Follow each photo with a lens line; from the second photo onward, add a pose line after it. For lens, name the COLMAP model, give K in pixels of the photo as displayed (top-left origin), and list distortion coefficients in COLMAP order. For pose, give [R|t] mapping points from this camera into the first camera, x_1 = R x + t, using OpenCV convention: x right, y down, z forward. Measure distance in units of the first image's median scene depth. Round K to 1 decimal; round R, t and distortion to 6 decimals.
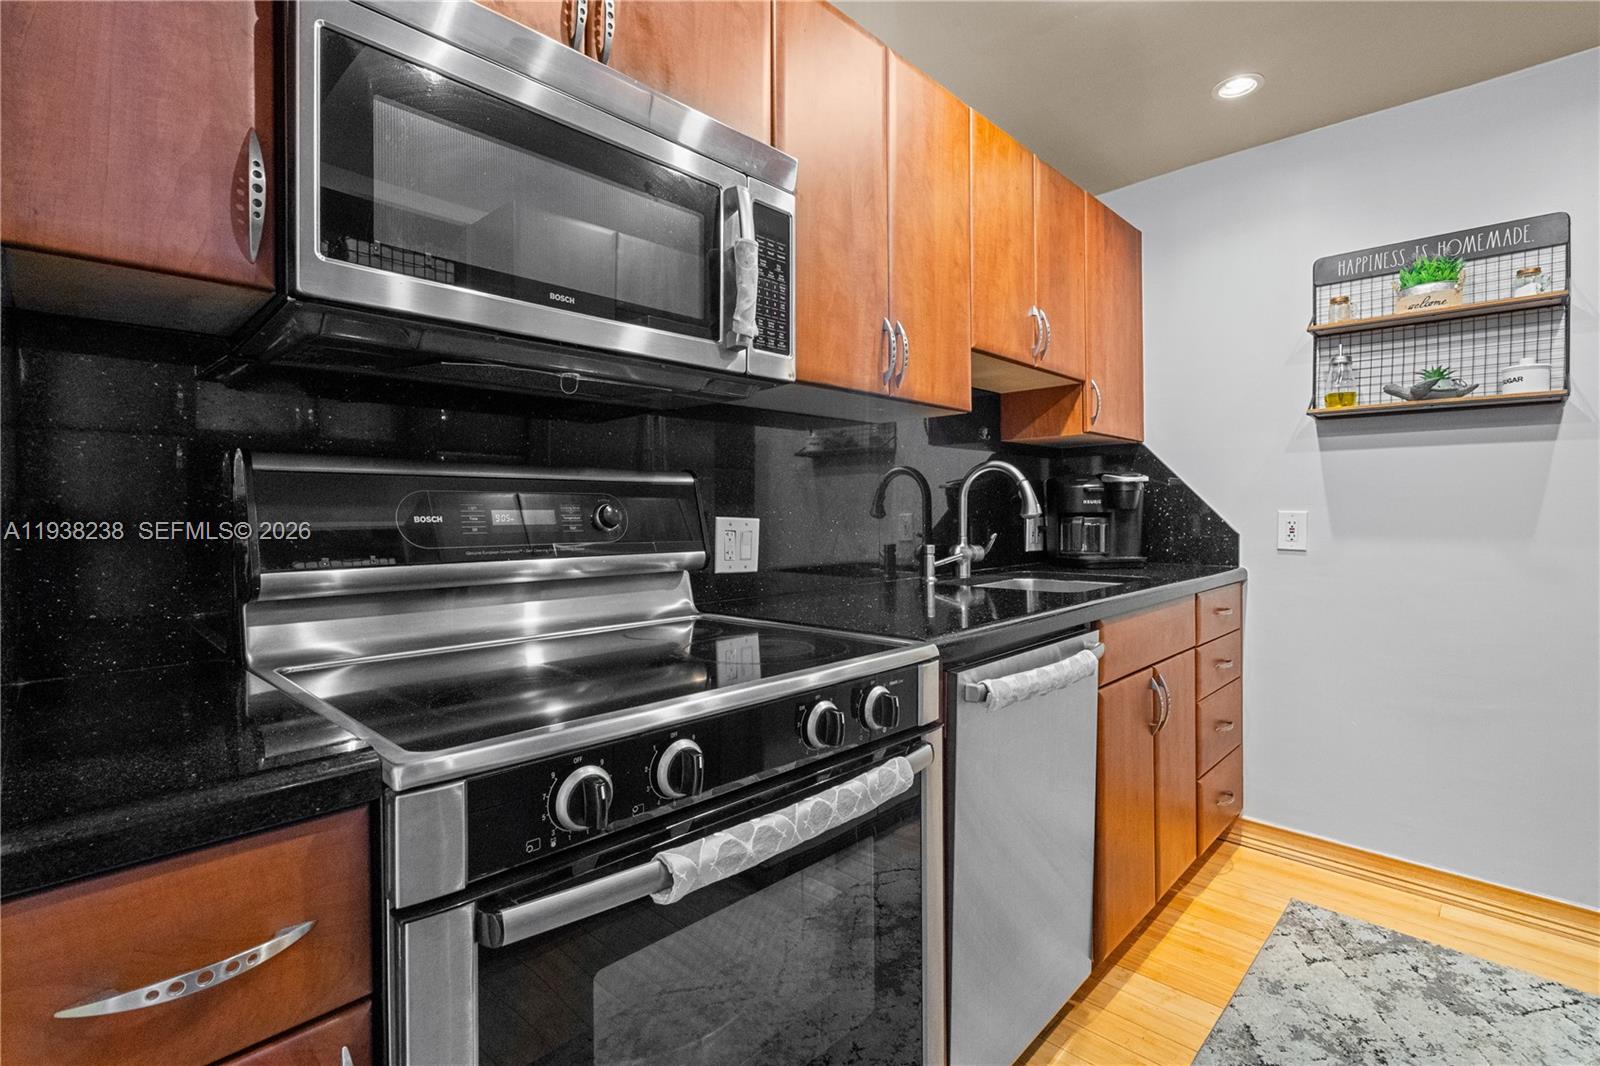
lens RADIAL K [[731.4, 0, 800.0], [0, 731.4, 533.0], [0, 0, 1]] dist [-0.002782, -0.000288]
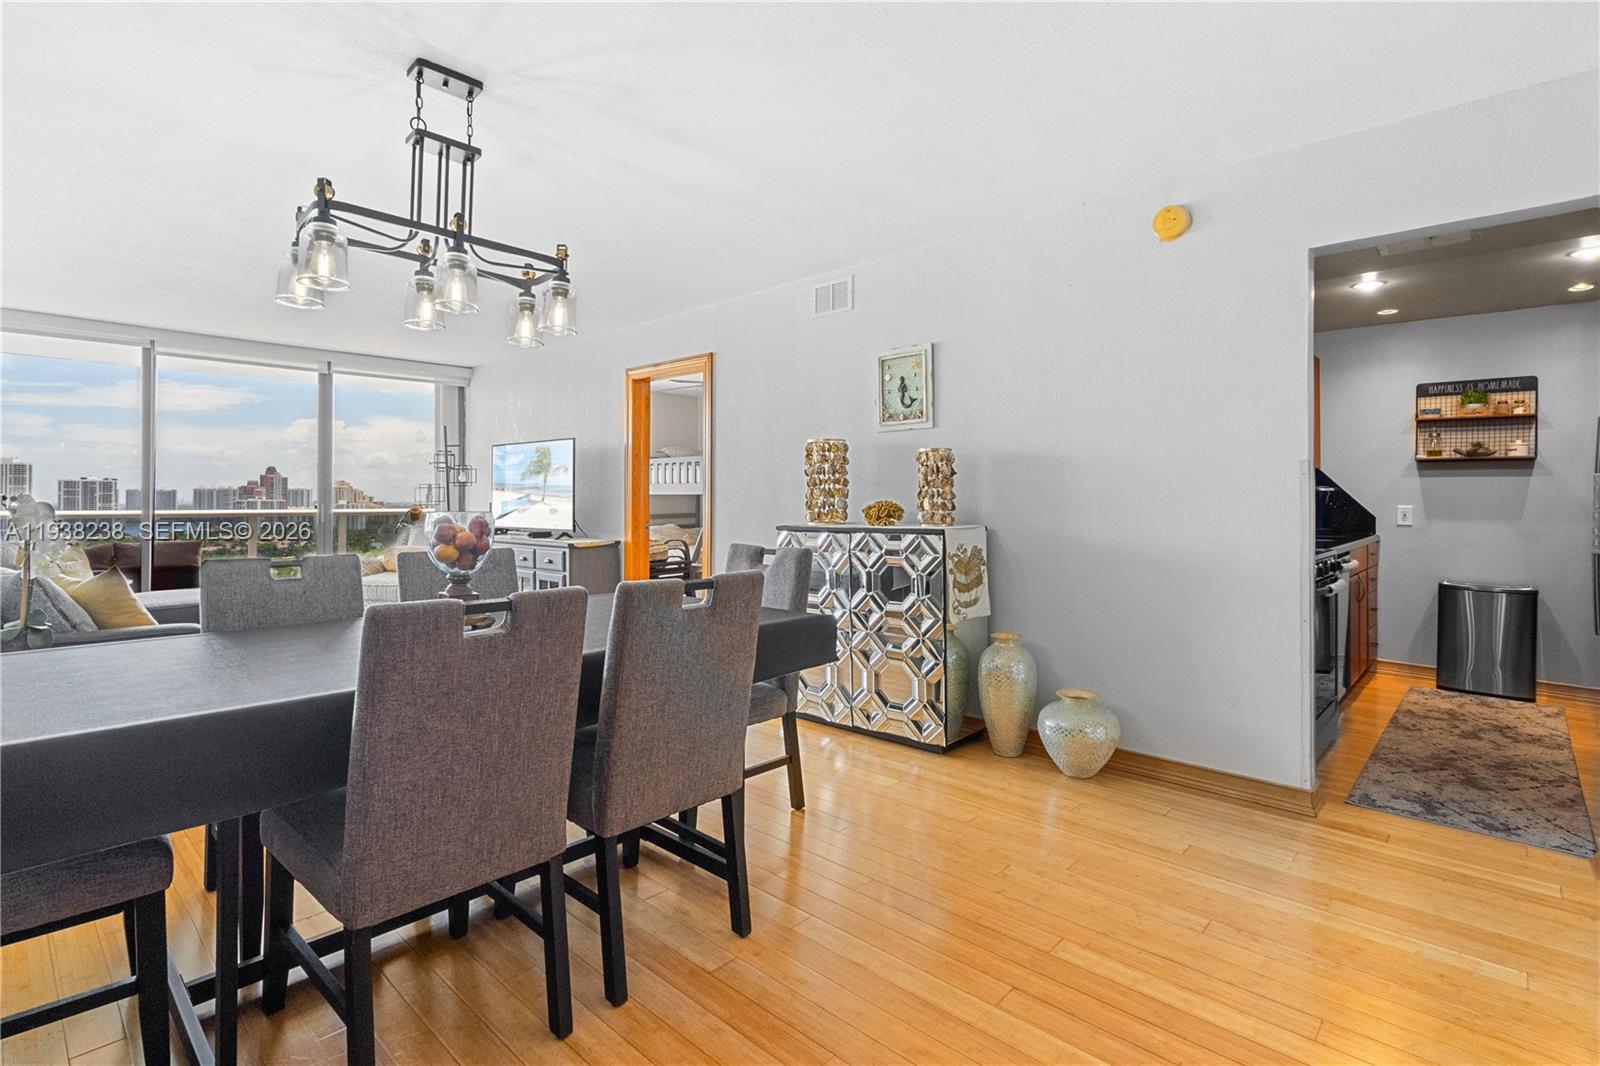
lens RADIAL K [[756.7, 0, 797.1], [0, 756.7, 502.1], [0, 0, 1]] dist [0.000574, 0.000130]
pose [[0.999783, 0.012322, 0.016821, -1.193845], [-0.012106, 0.999843, -0.012902, 0.007904], [-0.016978, 0.012695, 0.999775, -1.222070]]
